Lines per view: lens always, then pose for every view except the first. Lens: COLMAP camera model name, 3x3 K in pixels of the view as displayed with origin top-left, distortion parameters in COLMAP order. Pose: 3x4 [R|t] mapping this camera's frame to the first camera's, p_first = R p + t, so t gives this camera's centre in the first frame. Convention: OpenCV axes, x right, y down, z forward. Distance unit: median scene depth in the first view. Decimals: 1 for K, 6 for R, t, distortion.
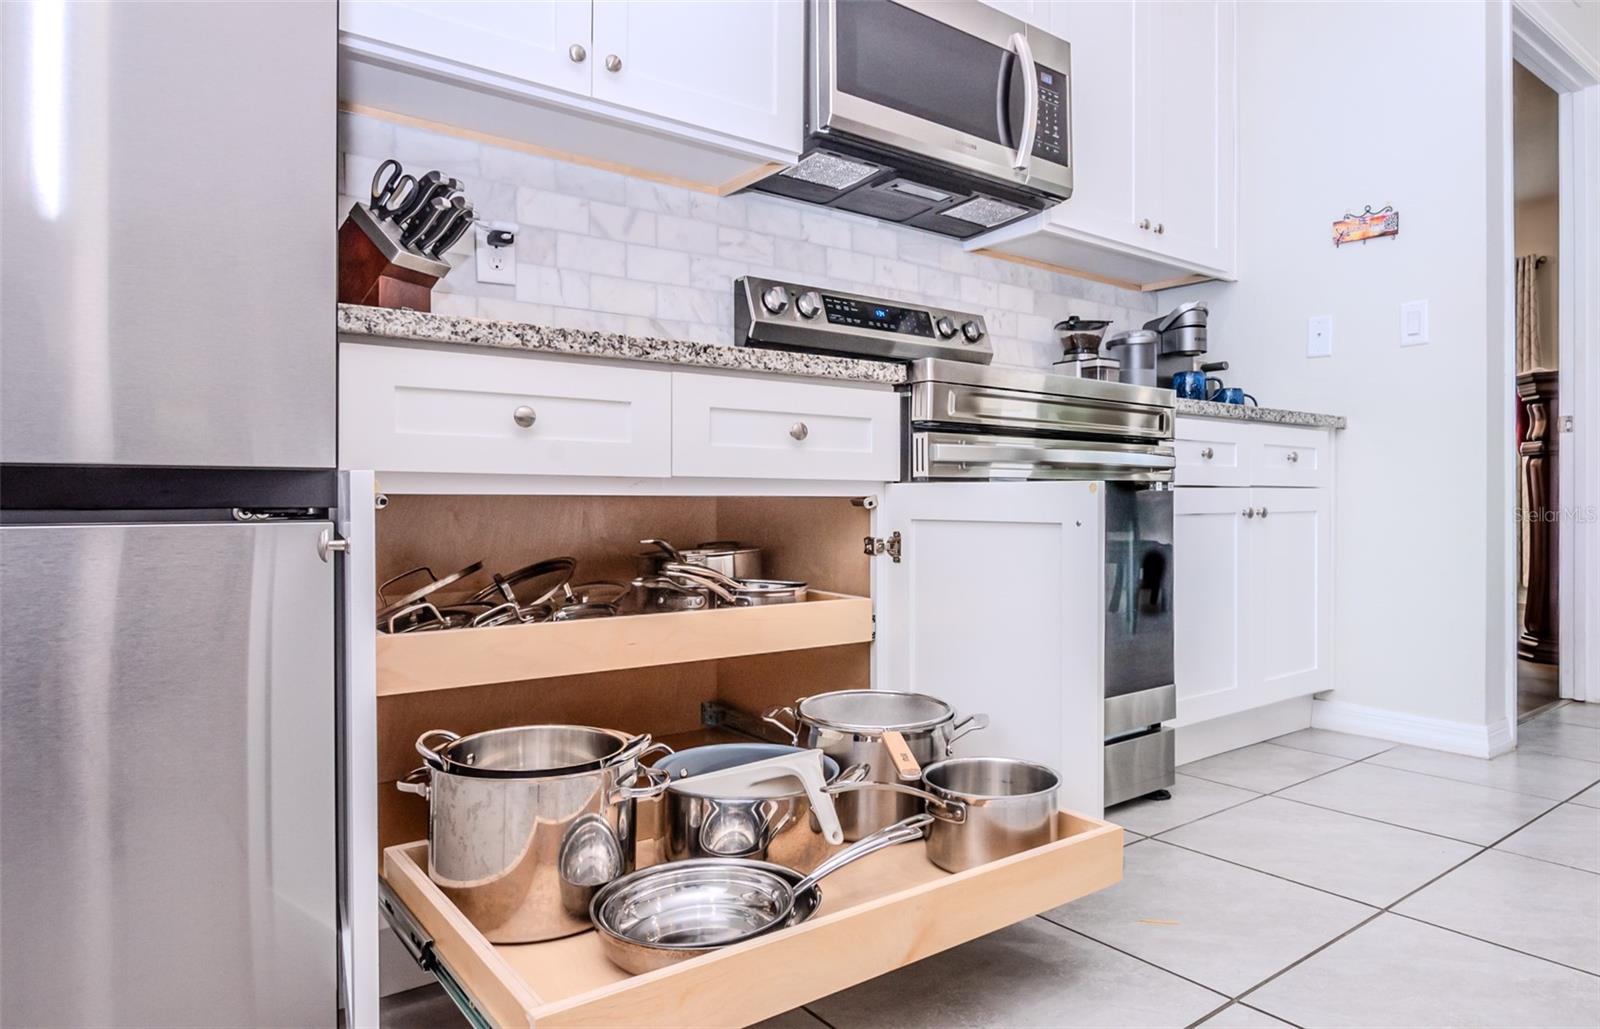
lens RADIAL K [[989.6, 0, 877.1], [0, 989.6, 490.8], [0, 0, 1]] dist [-0.016330, 0.020994]
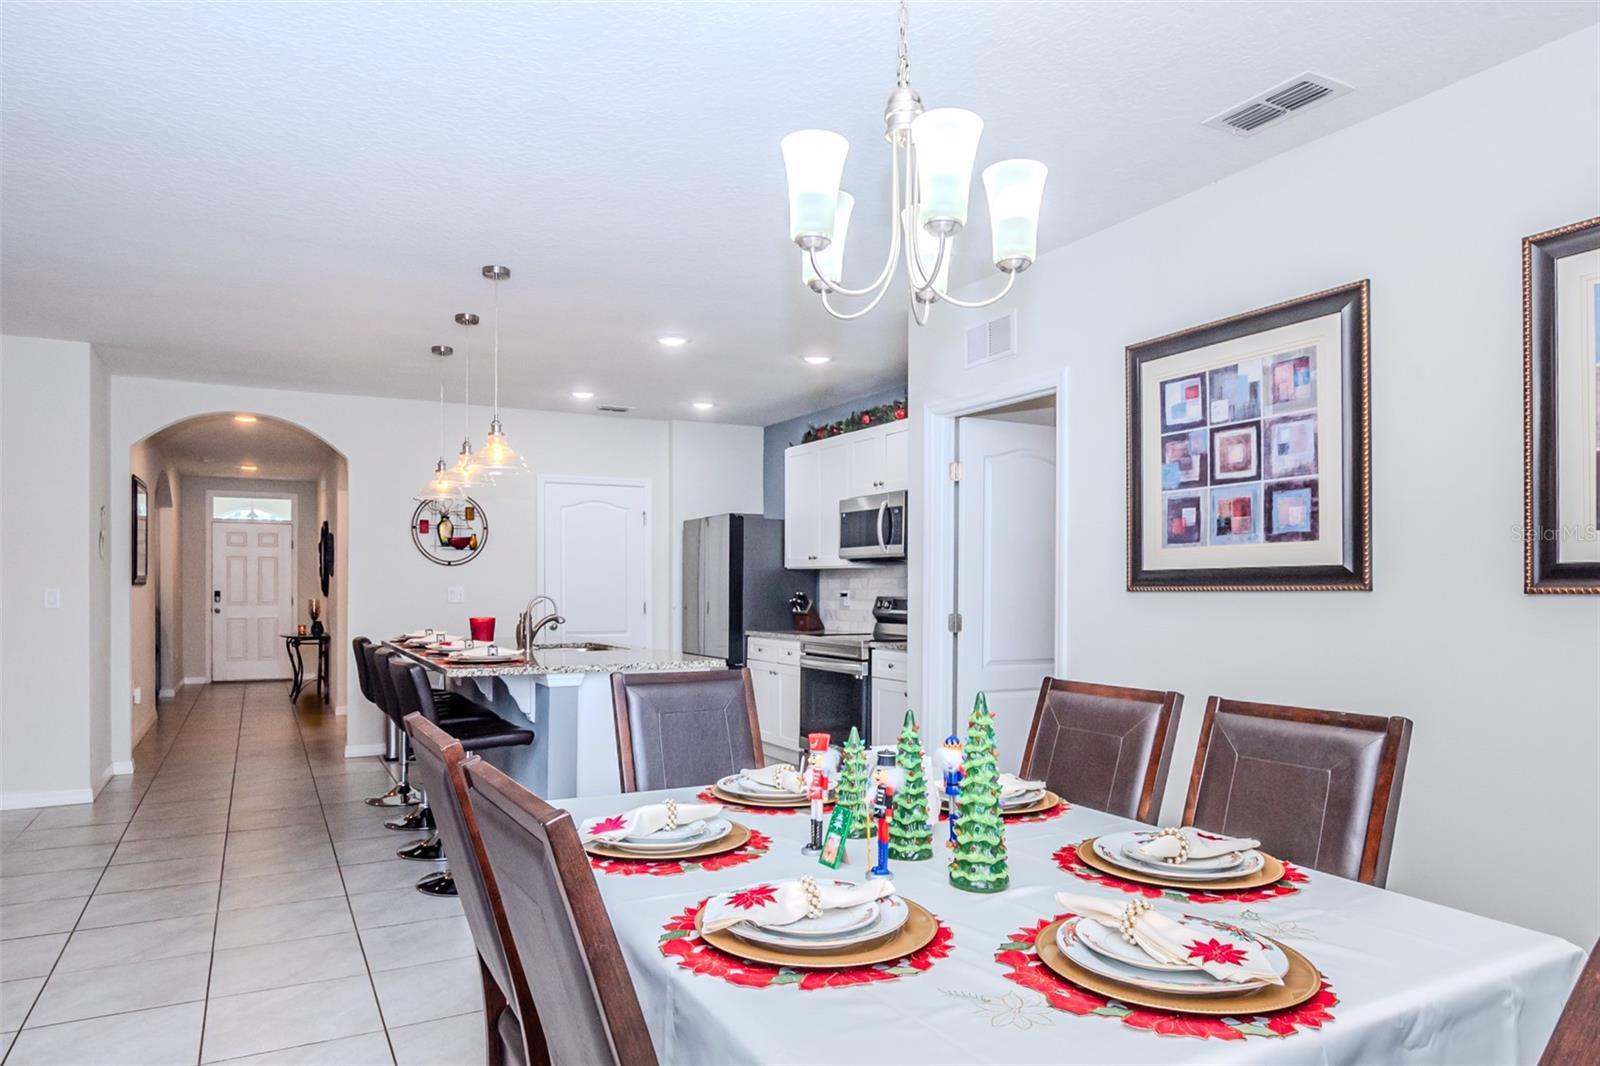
lens RADIAL K [[1022.5, 0, 799.0], [0, 1022.5, 586.3], [0, 0, 1]] dist [0.019025, 0.000696]
pose [[-0.181520, -0.005583, -0.983371, 2.880718], [0.005503, 0.999962, -0.006693, -0.217919], [0.983372, -0.006626, -0.181483, 1.273598]]
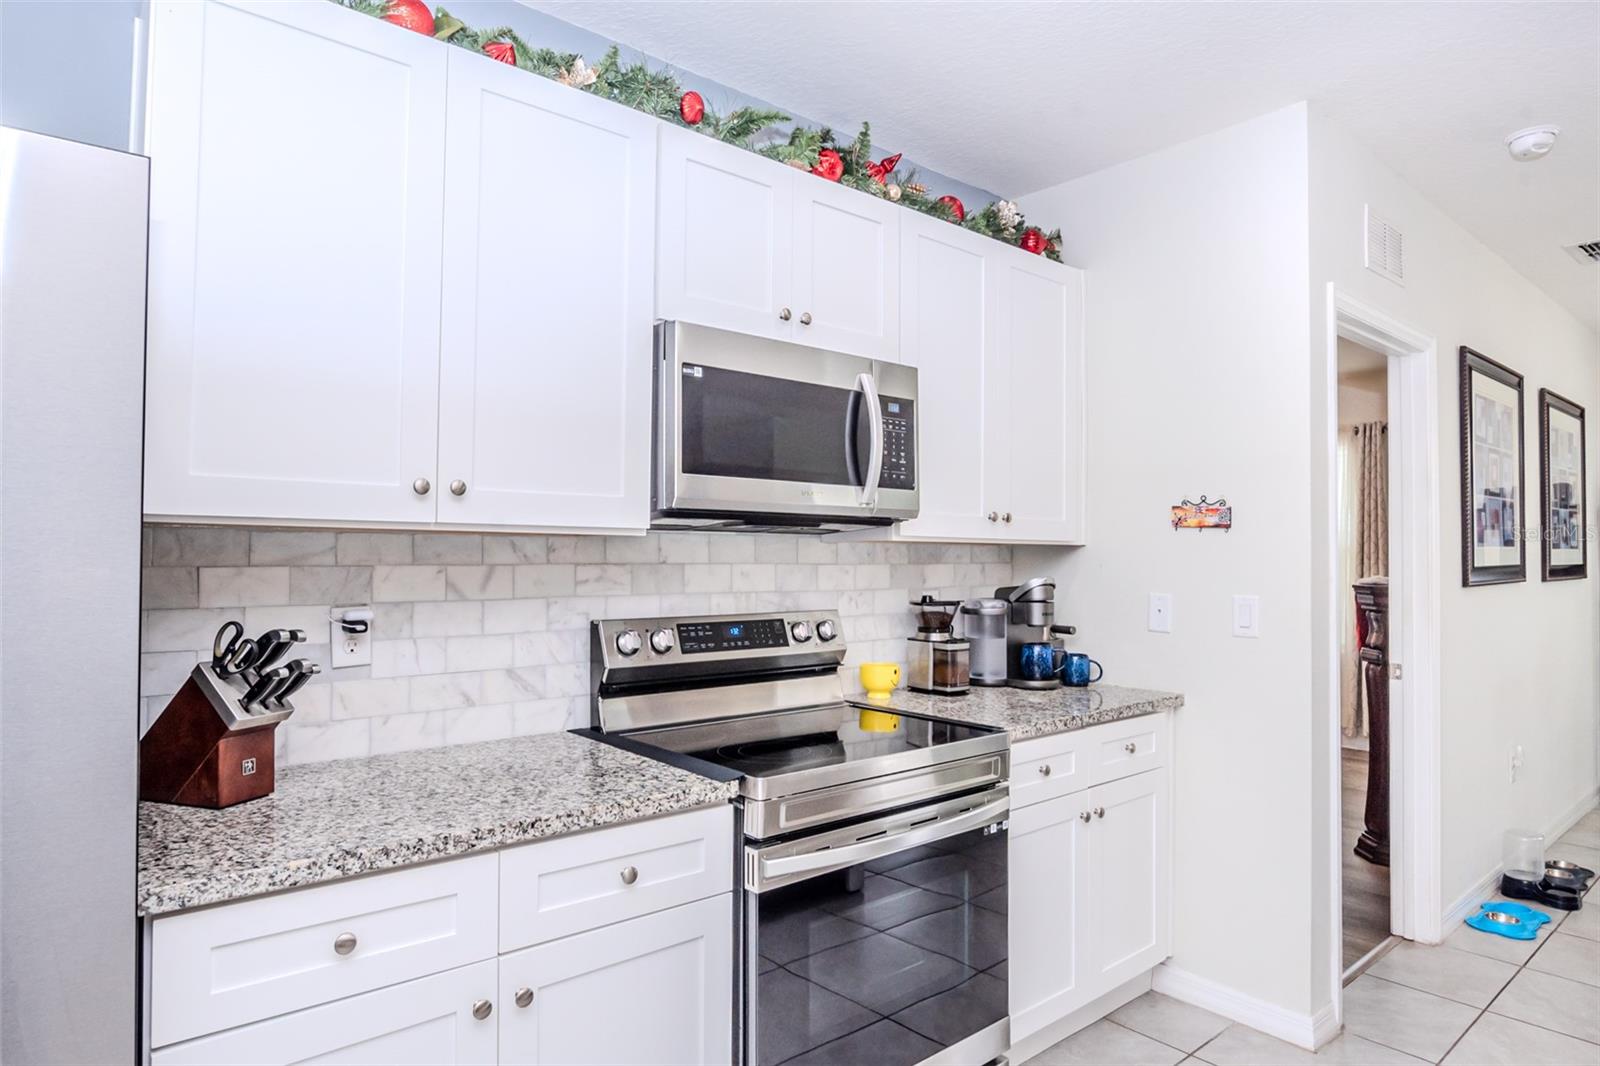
lens RADIAL K [[936.2, 0, 800.0], [0, 936.2, 533.0], [0, 0, 1]] dist [-0.005403, 0.000602]
pose [[0.999856, 0.002182, 0.016837, 0.057826], [-0.001956, 0.999909, -0.013372, -0.282716], [-0.016865, 0.013337, 0.999769, 0.006468]]
